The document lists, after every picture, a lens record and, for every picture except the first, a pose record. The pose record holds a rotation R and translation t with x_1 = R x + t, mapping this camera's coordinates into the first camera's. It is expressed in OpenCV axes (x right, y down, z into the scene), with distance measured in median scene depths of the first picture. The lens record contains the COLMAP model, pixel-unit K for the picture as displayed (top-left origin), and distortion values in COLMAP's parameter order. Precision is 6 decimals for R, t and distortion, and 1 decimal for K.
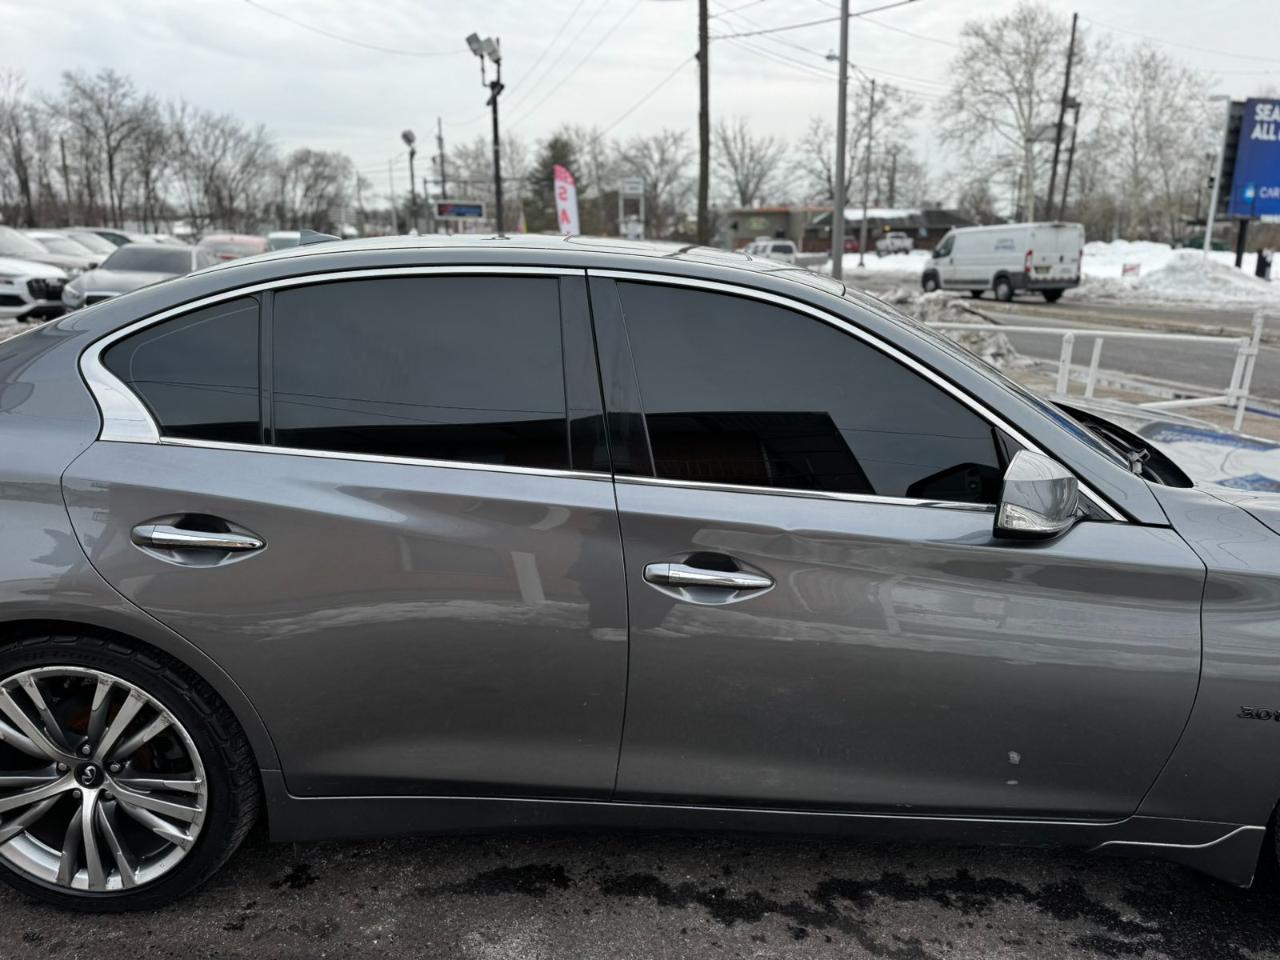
lens RADIAL K [[899.2, 0, 640.6], [0, 899.2, 488.3], [0, 0, 1]] dist [0.032069, -0.041058]
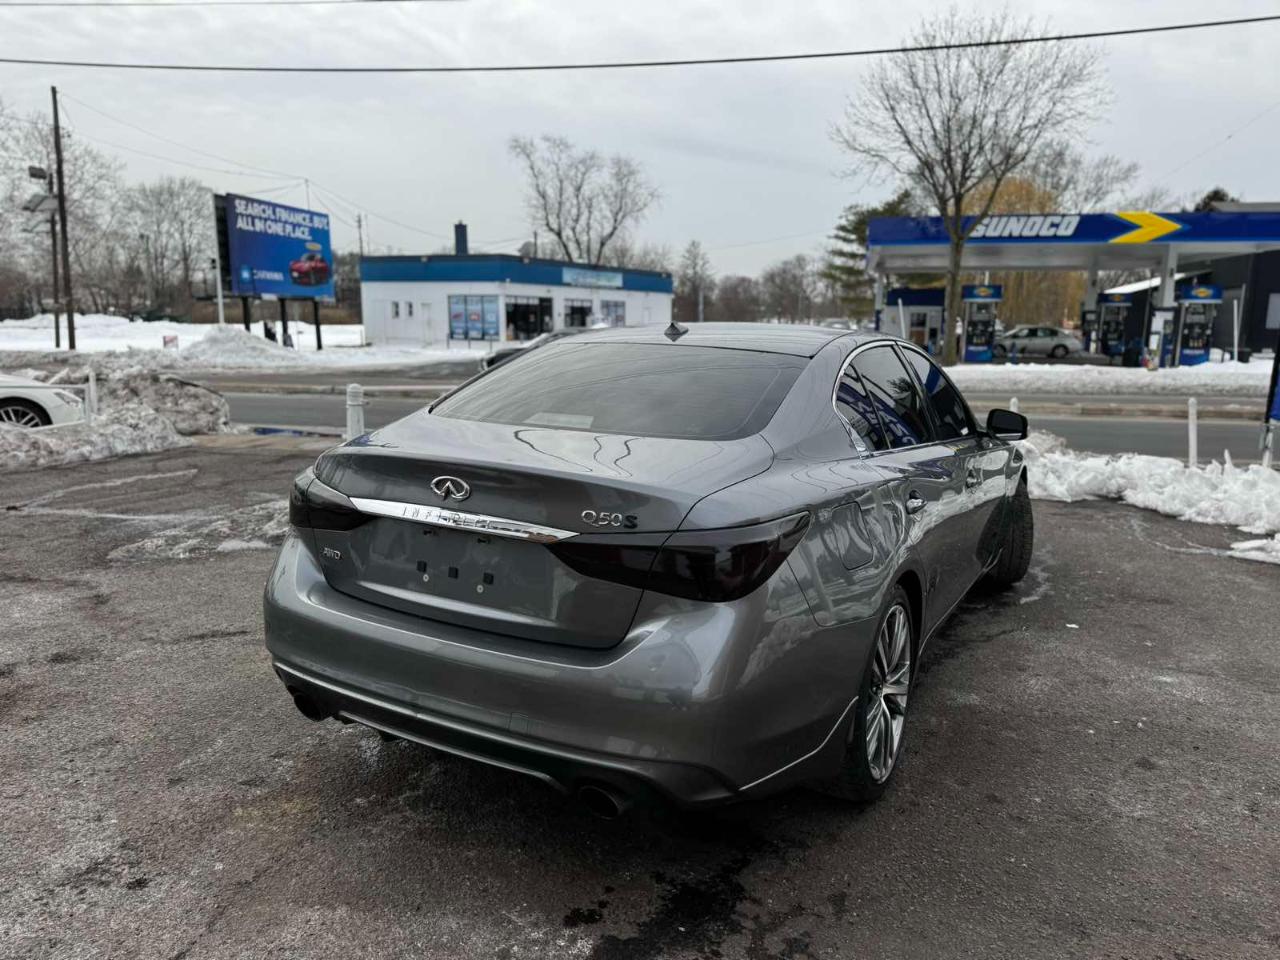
lens RADIAL K [[899.2, 0, 637.1], [0, 899.2, 491.5], [0, 0, 1]] dist [0.032069, -0.041058]
pose [[0.482086, -0.161215, 0.861164, -0.125375], [0.222902, 0.973150, 0.057398, -0.010261], [-0.847295, 0.164284, 0.505077, 0.034331]]
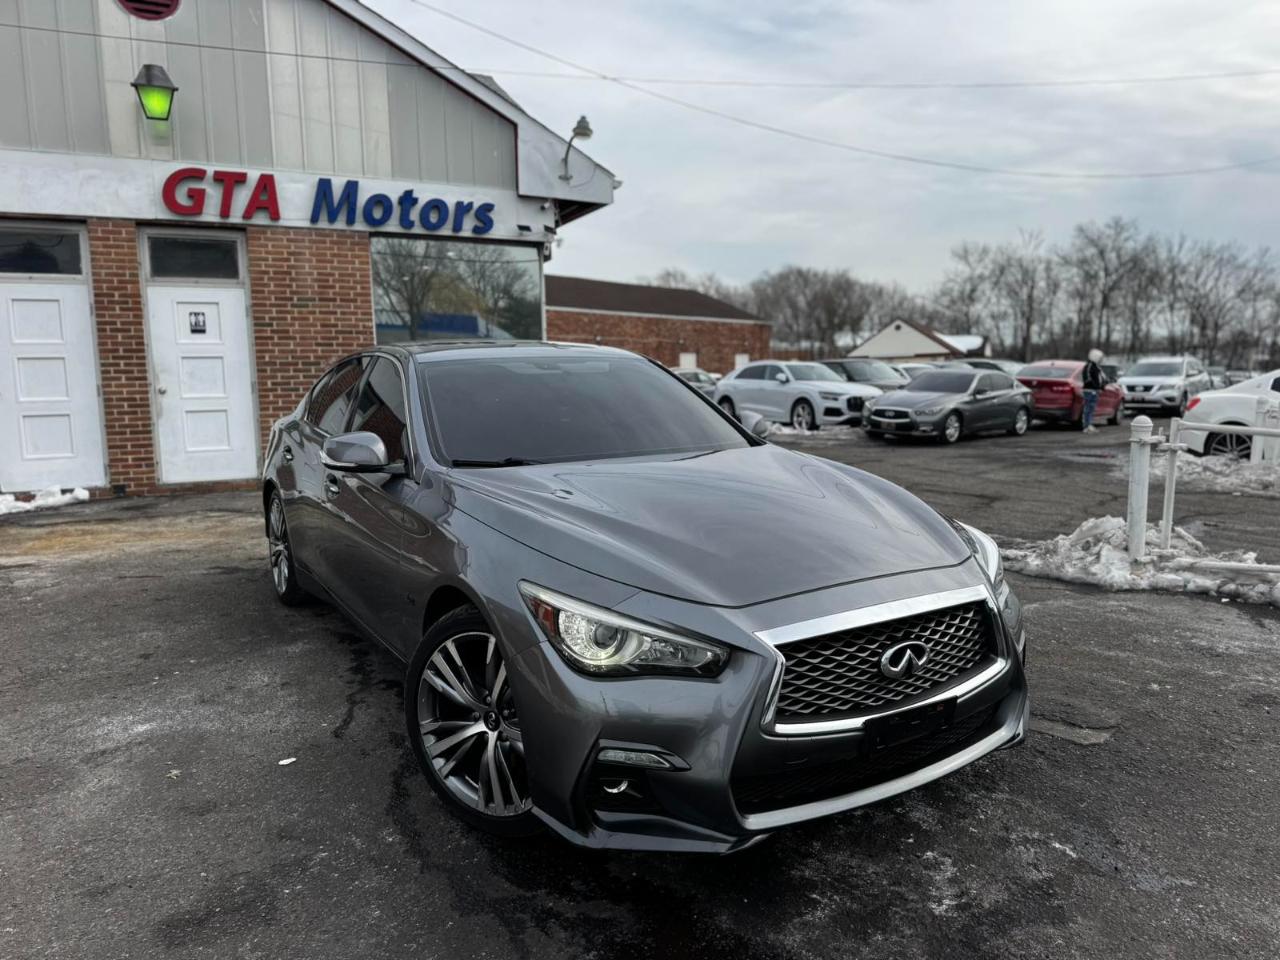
lens RADIAL K [[899.2, 0, 643.7], [0, 899.2, 486.6], [0, 0, 1]] dist [0.032069, -0.041058]
pose [[0.538189, 0.087768, -0.838242, 0.135401], [-0.205631, 0.978182, -0.029604, 0.000468], [0.817355, 0.188301, 0.544494, 0.024285]]
